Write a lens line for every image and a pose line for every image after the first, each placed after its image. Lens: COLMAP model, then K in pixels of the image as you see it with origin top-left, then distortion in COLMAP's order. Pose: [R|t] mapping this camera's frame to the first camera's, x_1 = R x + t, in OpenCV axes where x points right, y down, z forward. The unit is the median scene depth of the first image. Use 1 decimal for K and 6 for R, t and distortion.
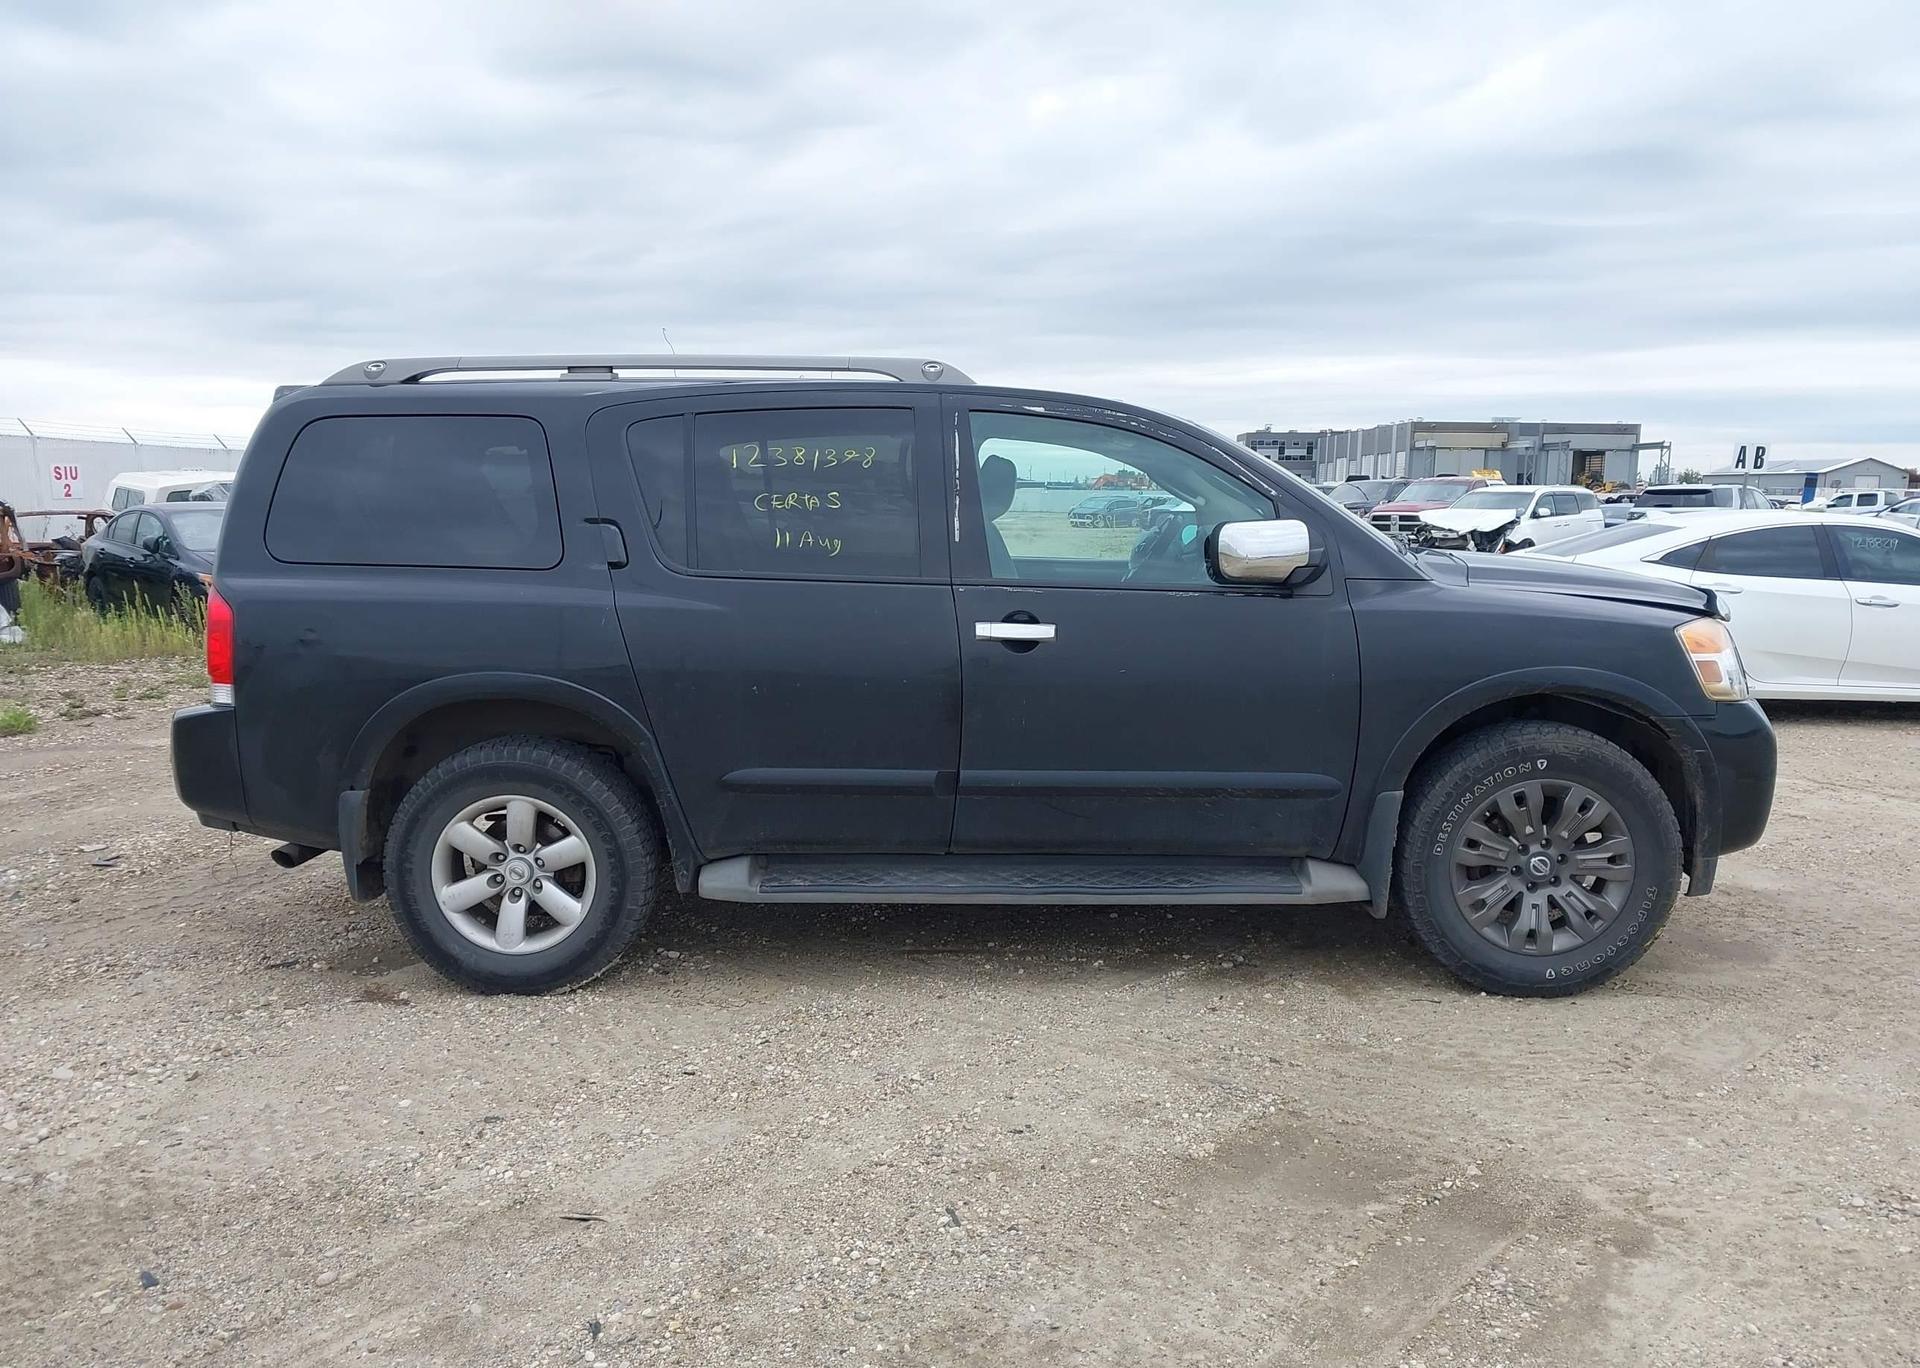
lens RADIAL K [[1512.6, 0, 960.0], [0, 1512.6, 684.0], [0, 0, 1]] dist [0.051736, -0.065718]
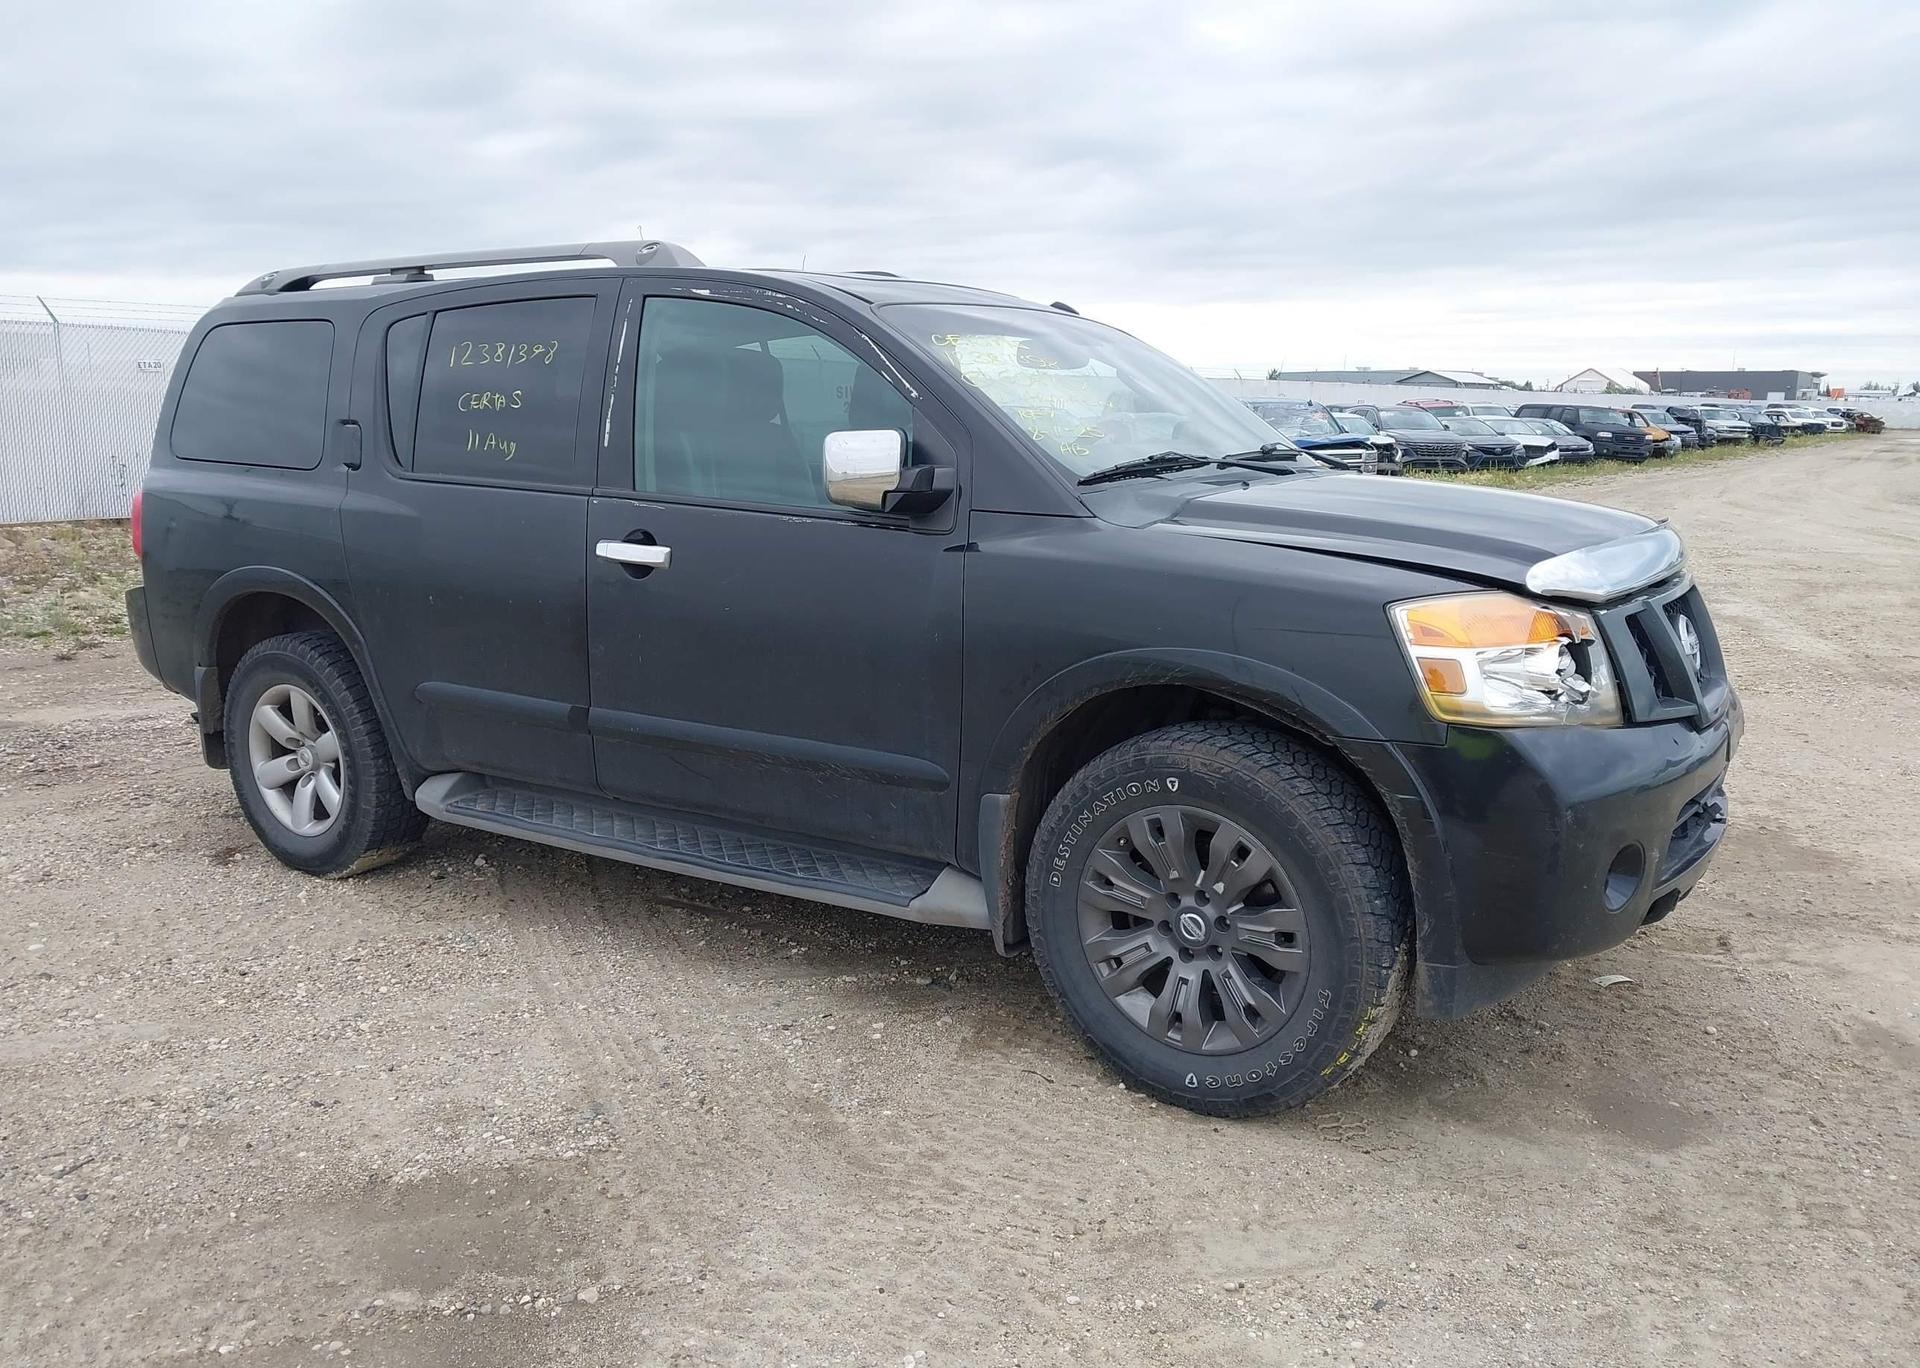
lens RADIAL K [[1504.6, 0, 965.1], [0, 1504.6, 696.4], [0, 0, 1]] dist [0.099773, -0.198811]
pose [[0.850157, 0.101795, -0.516595, 0.642194], [-0.070349, 0.994297, 0.080154, -0.035599], [0.521808, -0.031801, 0.852470, 0.350987]]
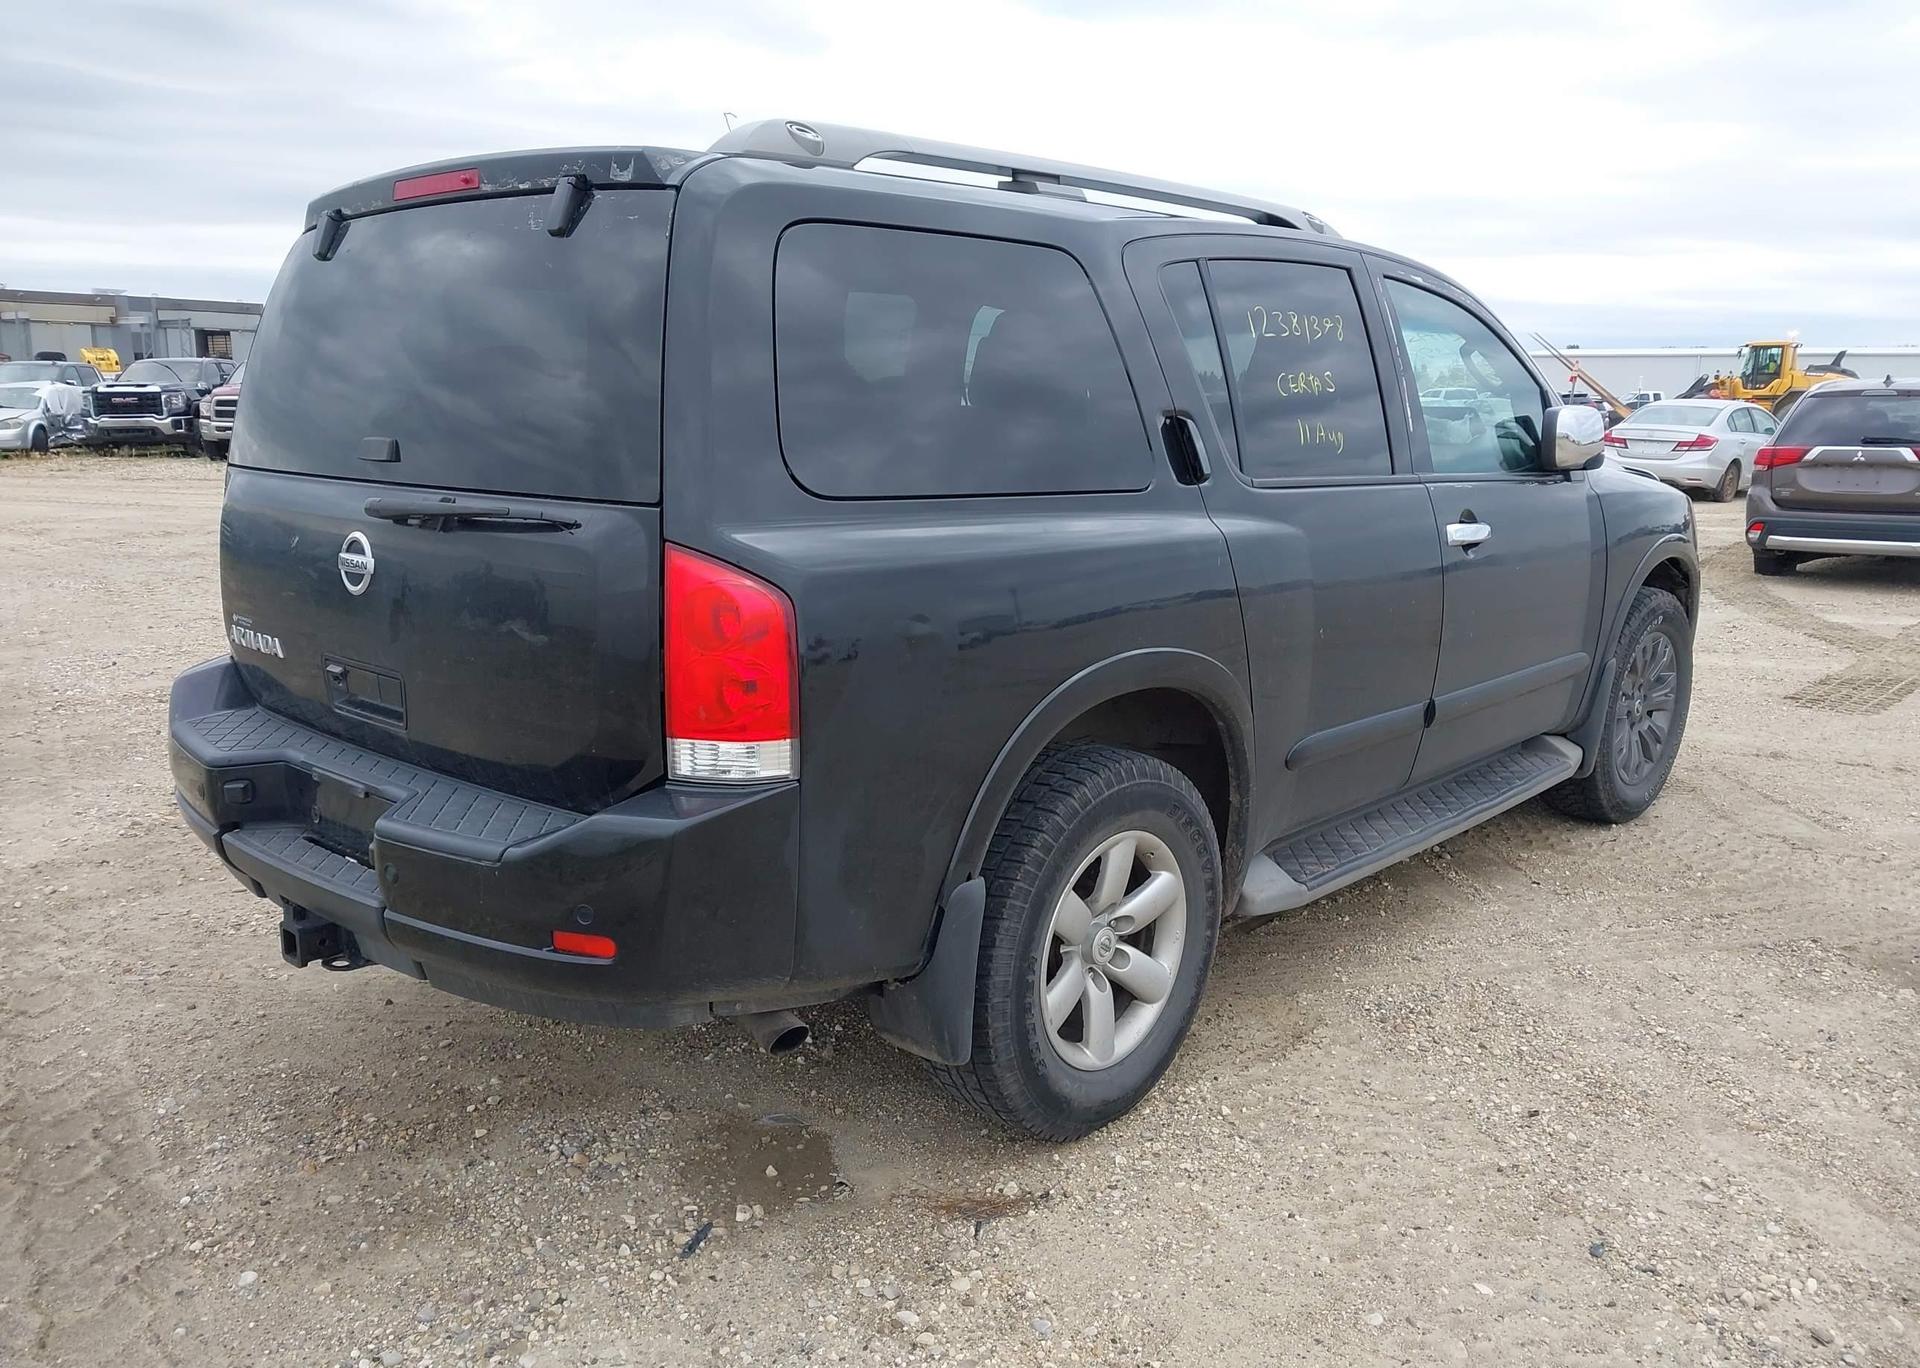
lens RADIAL K [[1522.2, 0, 960.0], [0, 1522.2, 684.0], [0, 0, 1]] dist [0.050977, -0.063298]
pose [[0.656722, -0.138264, 0.741349, -0.822344], [0.083691, 0.990339, 0.110564, -0.070094], [-0.749474, -0.010566, 0.661949, 0.614322]]
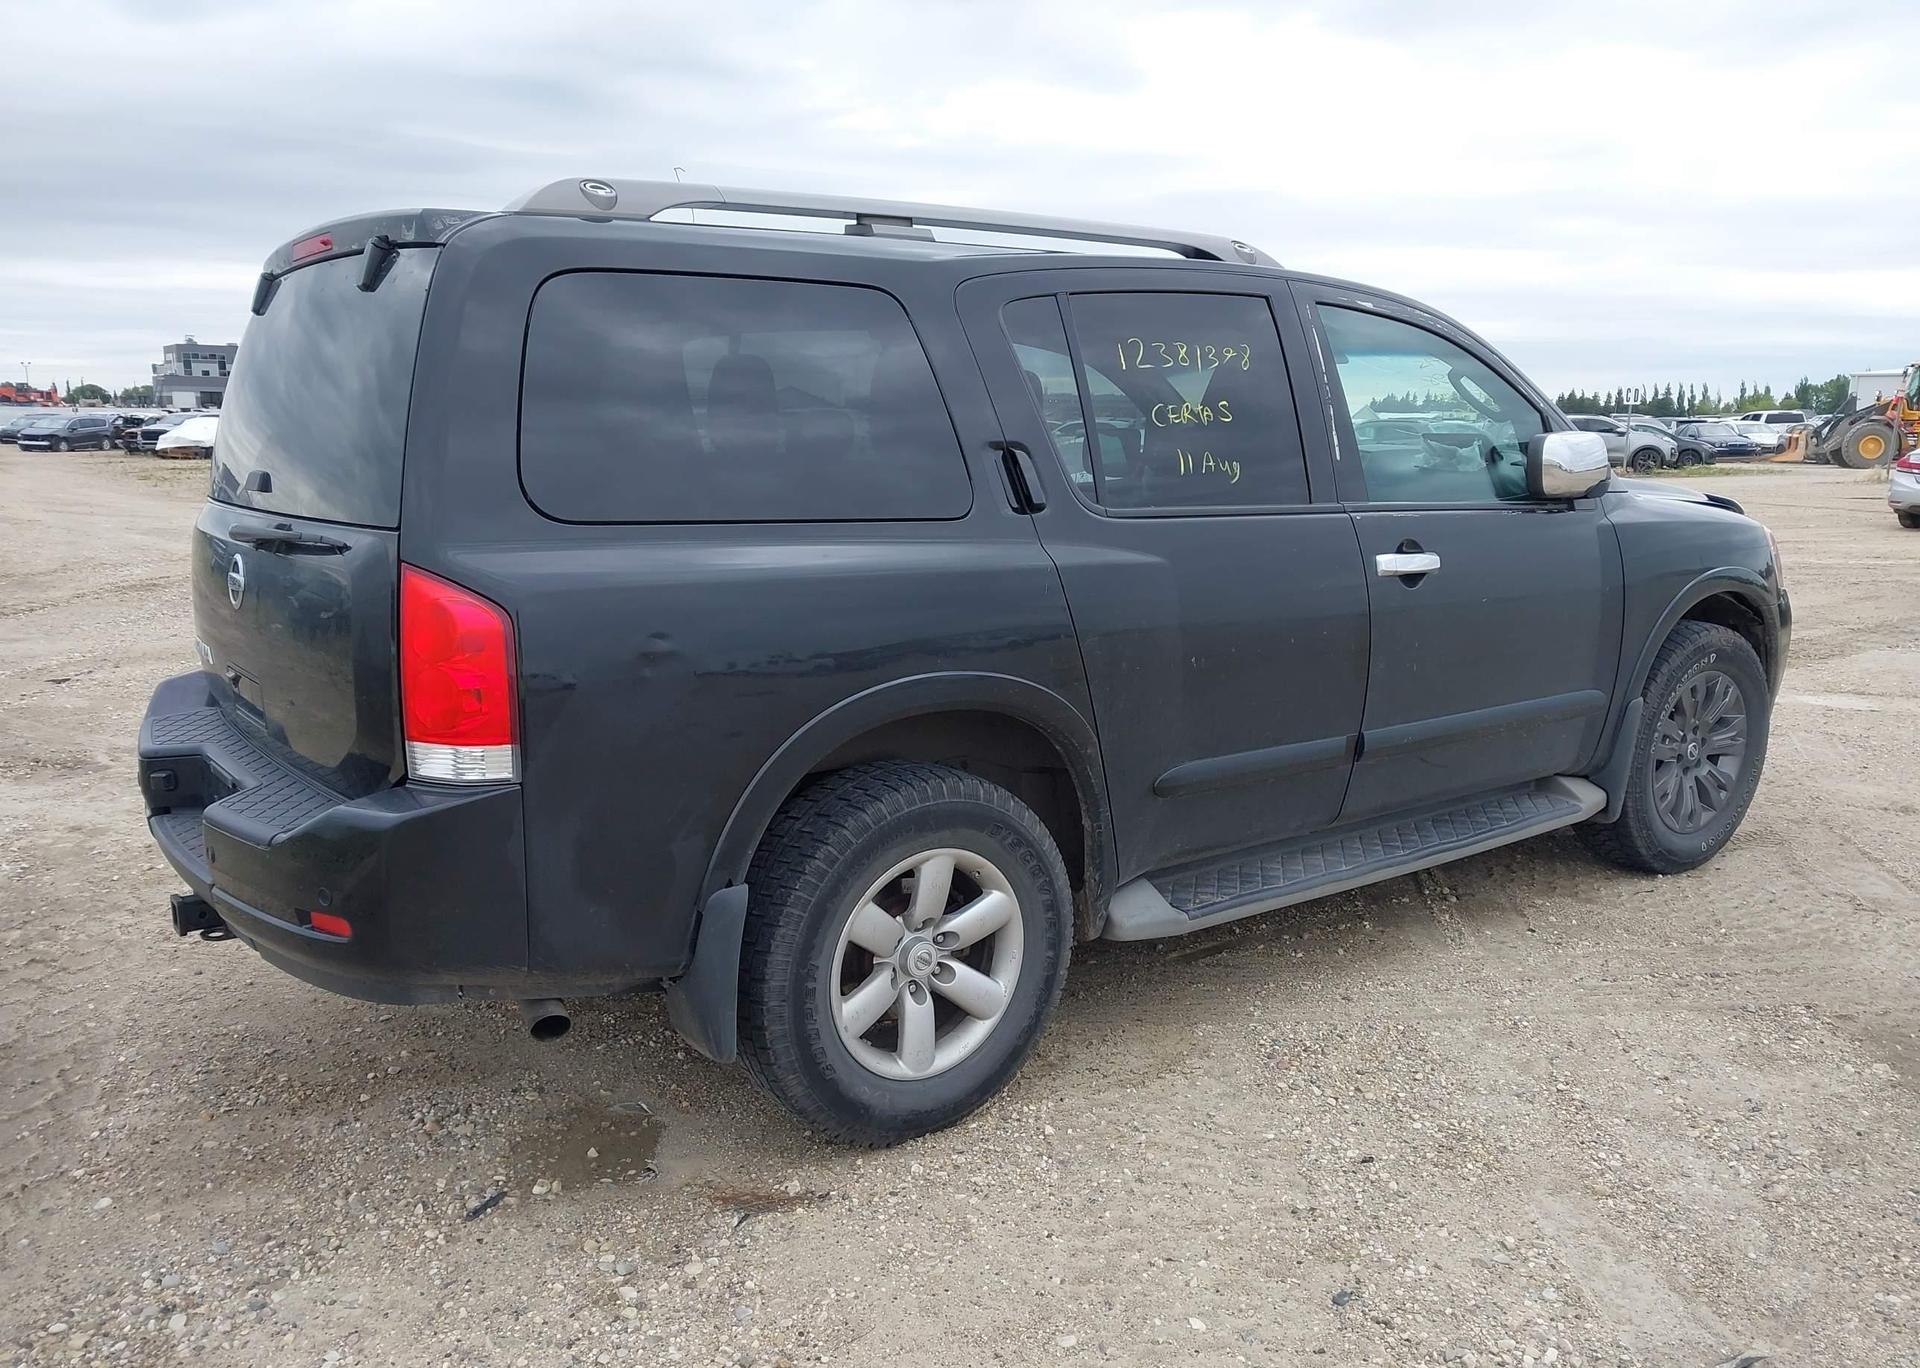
lens RADIAL K [[1512.6, 0, 960.0], [0, 1512.6, 684.0], [0, 0, 1]] dist [0.051736, -0.065718]
pose [[0.789319, -0.108410, 0.604336, -0.685669], [0.077706, 0.994012, 0.076822, -0.052027], [-0.609046, -0.013676, 0.793017, 0.455235]]
